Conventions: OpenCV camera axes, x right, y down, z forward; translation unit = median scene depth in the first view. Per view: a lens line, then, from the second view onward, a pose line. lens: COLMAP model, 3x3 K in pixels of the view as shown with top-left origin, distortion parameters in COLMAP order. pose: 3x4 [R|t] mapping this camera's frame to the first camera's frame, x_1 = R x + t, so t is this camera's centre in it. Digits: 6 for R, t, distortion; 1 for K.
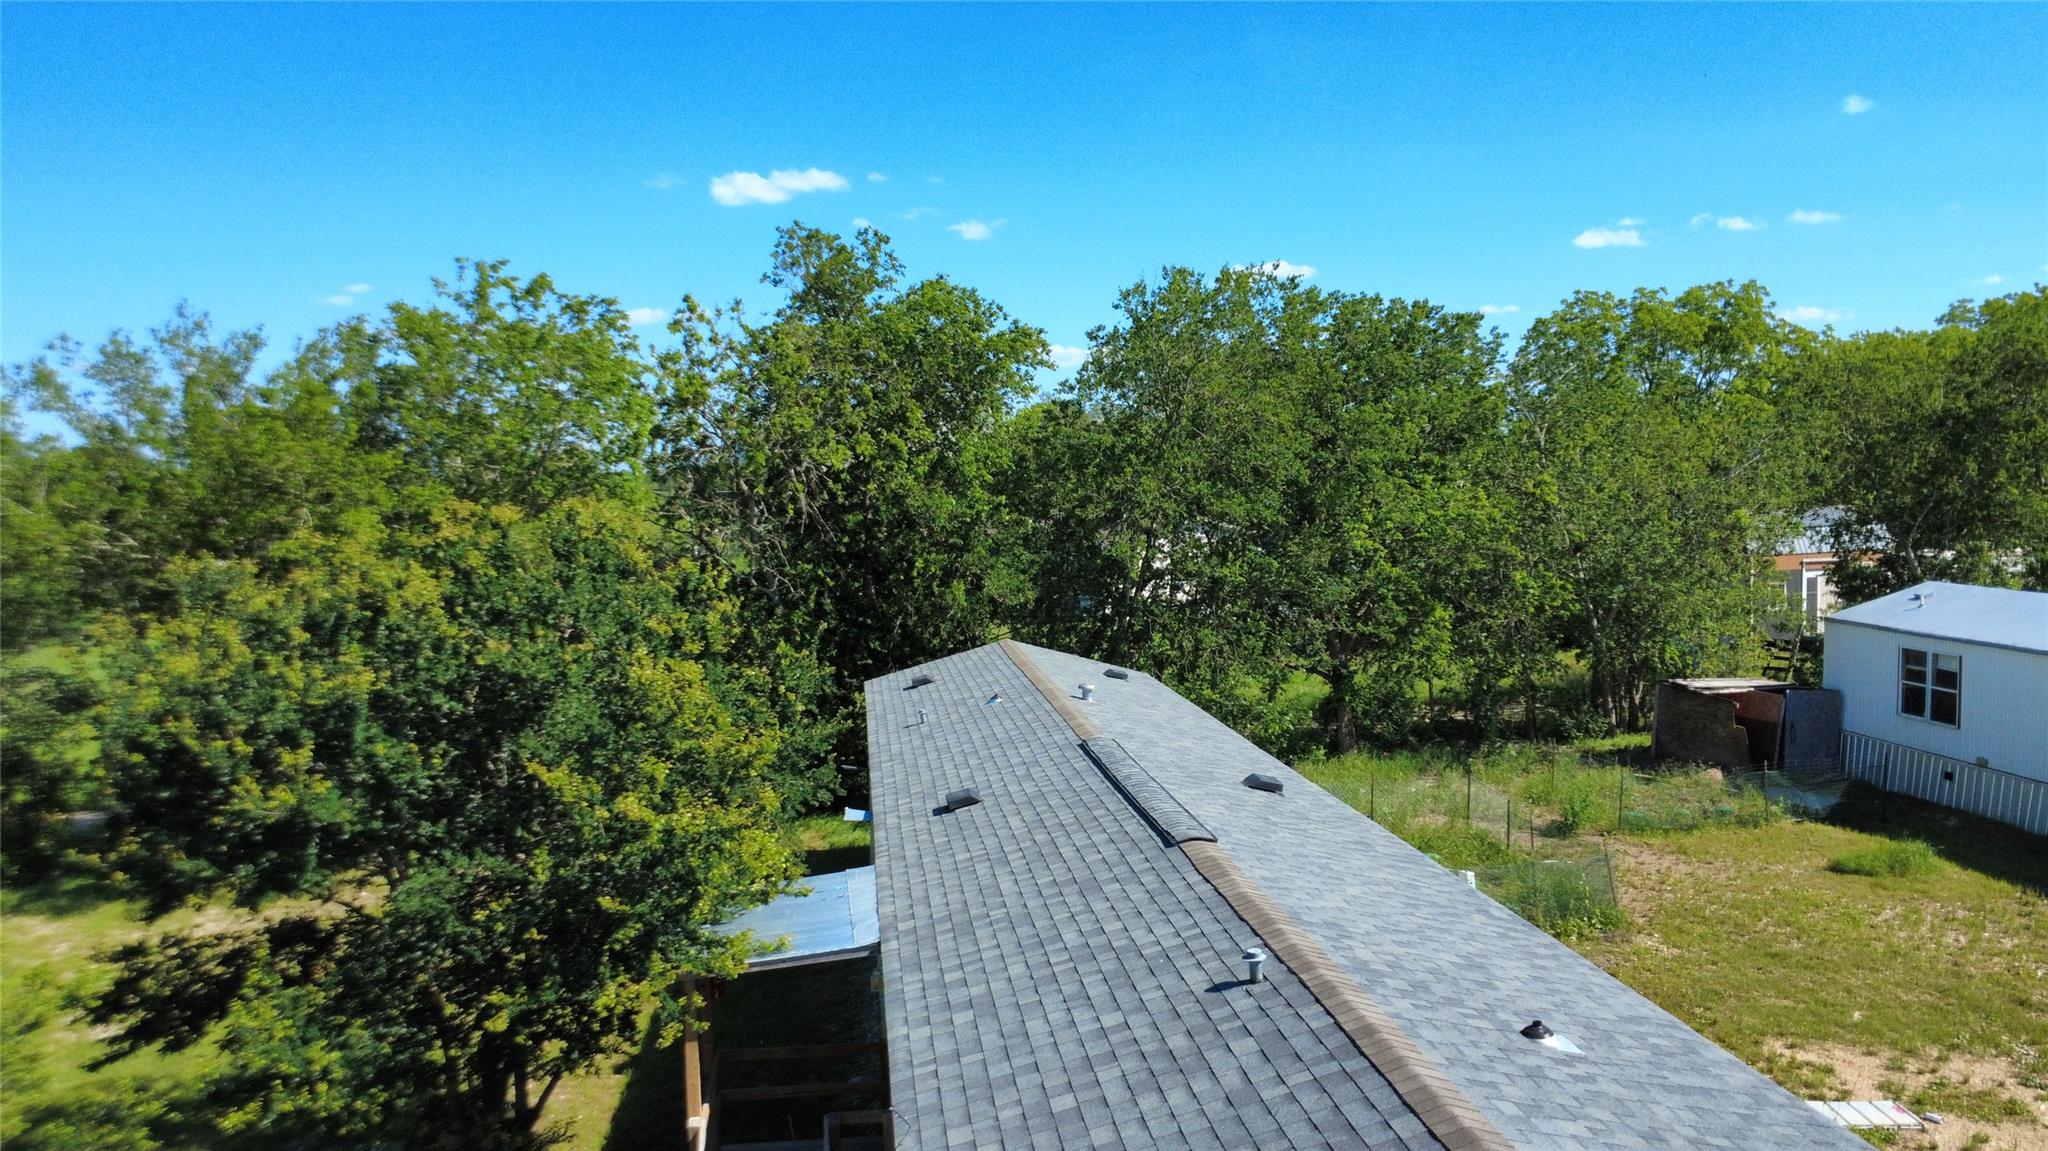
lens RADIAL K [[1547.6, 0, 1011.8], [0, 1547.6, 577.3], [0, 0, 1]] dist [0.002302, -0.004153]
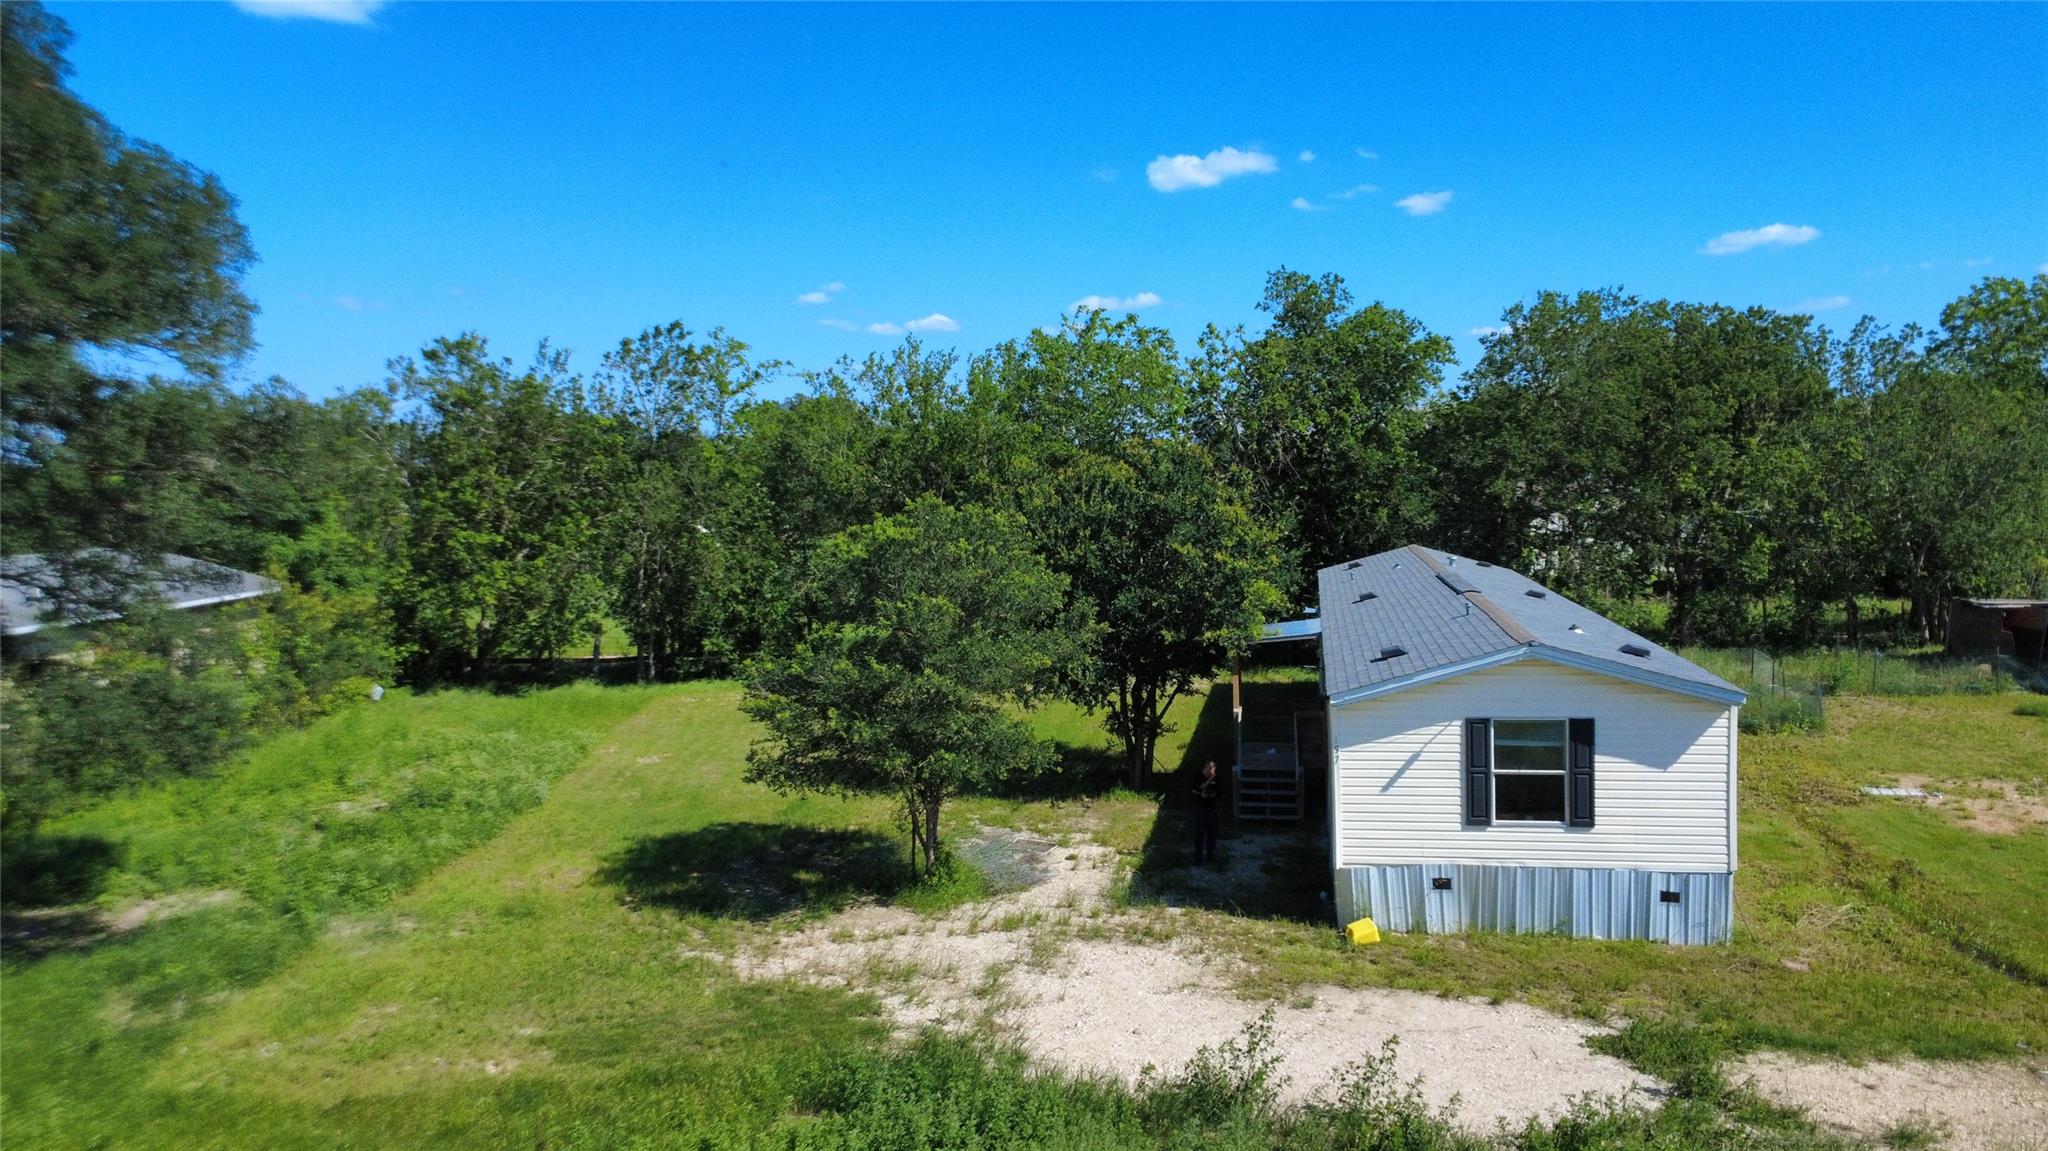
lens RADIAL K [[1555.4, 0, 1028.7], [0, 1555.4, 601.3], [0, 0, 1]] dist [0.047789, -0.000208]
pose [[0.960482, 0.026740, -0.277055, 0.055301], [-0.020559, 0.999471, 0.025190, 0.060046], [0.277582, -0.018498, 0.960524, -0.538158]]
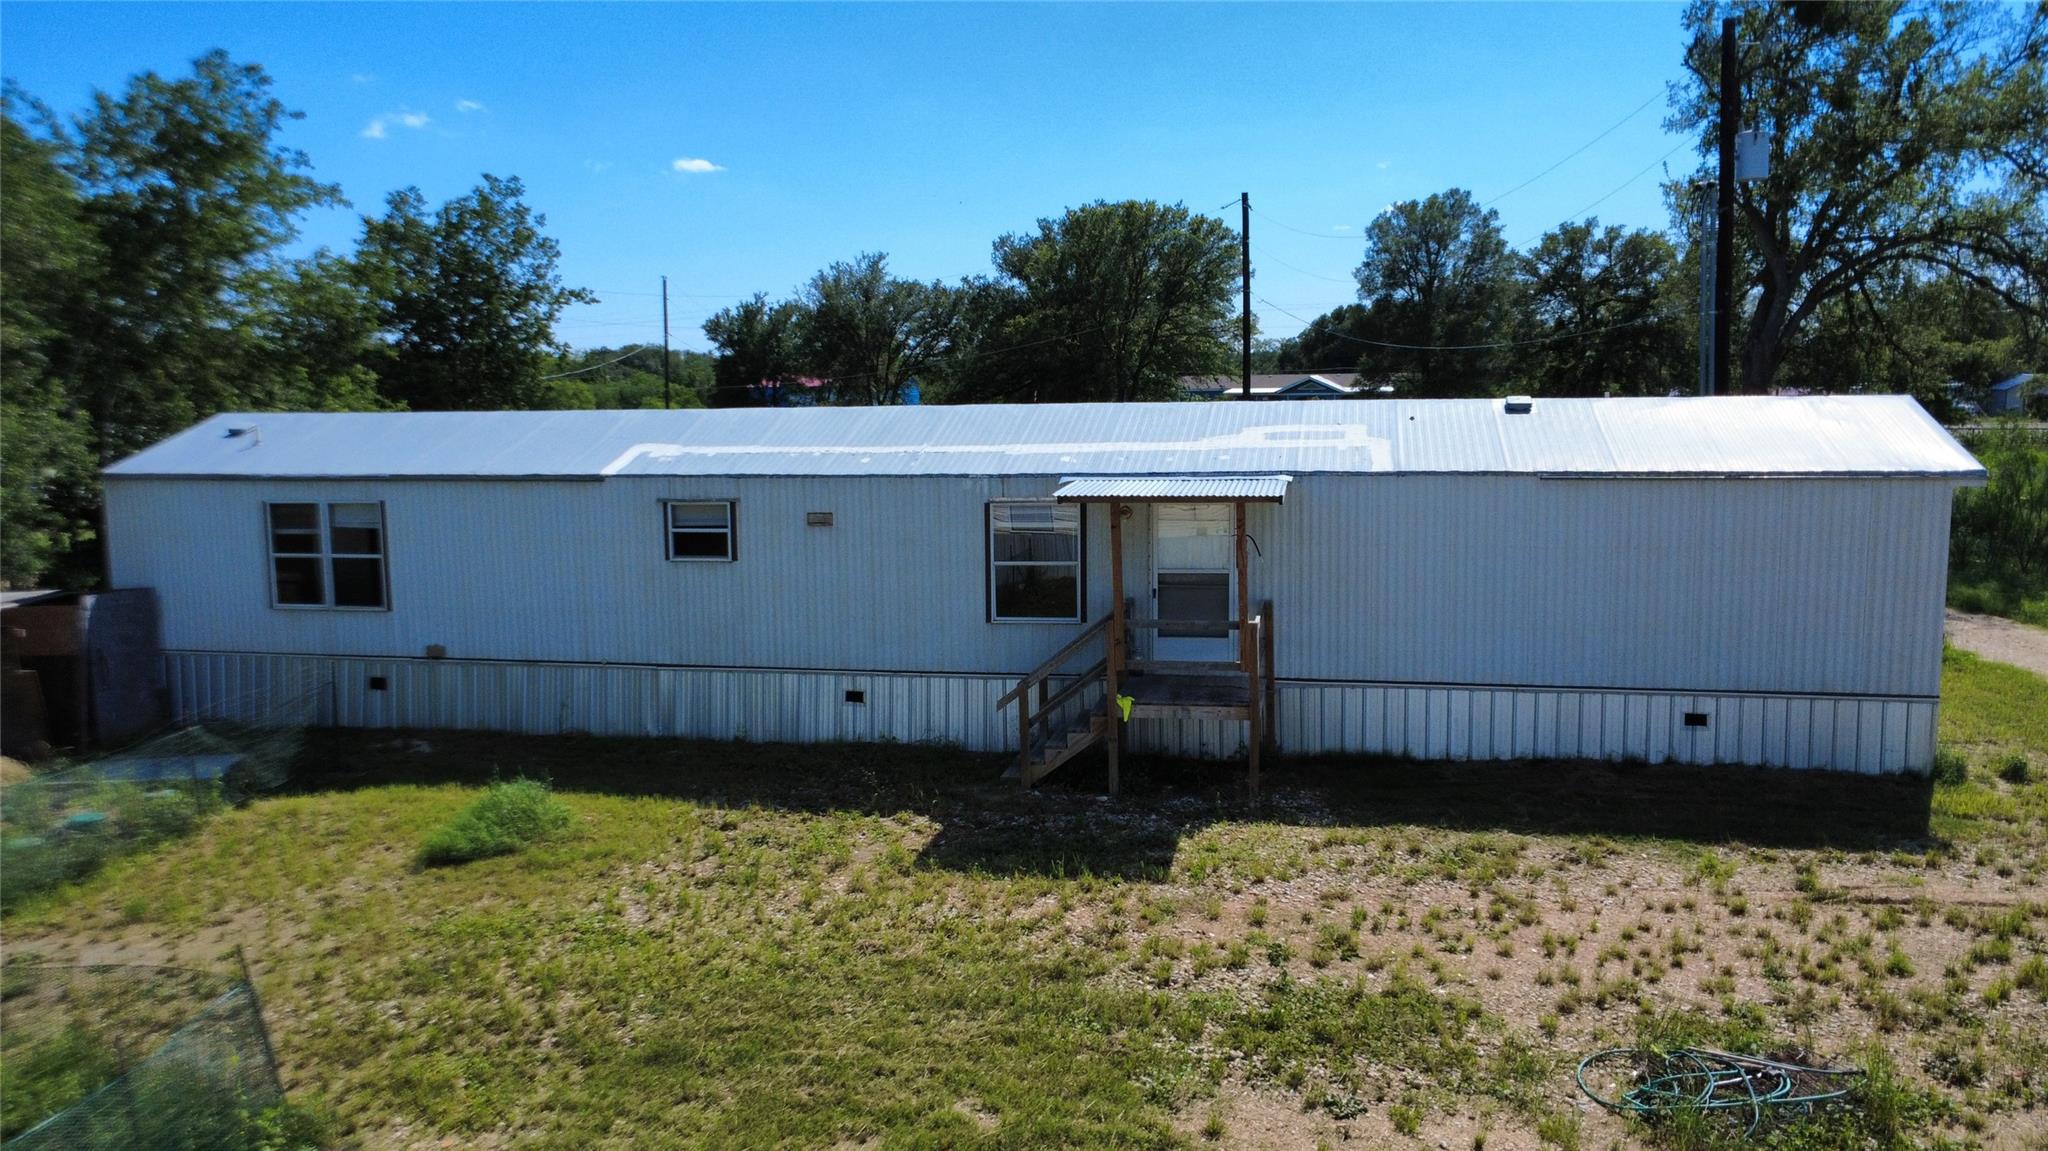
lens RADIAL K [[1547.6, 0, 1011.8], [0, 1547.6, 577.3], [0, 0, 1]] dist [0.002302, -0.004153]
pose [[0.308222, -0.107088, 0.945268, 0.062644], [0.073007, 0.993376, 0.088733, 0.043655], [-0.948509, 0.041661, 0.313999, 0.531214]]
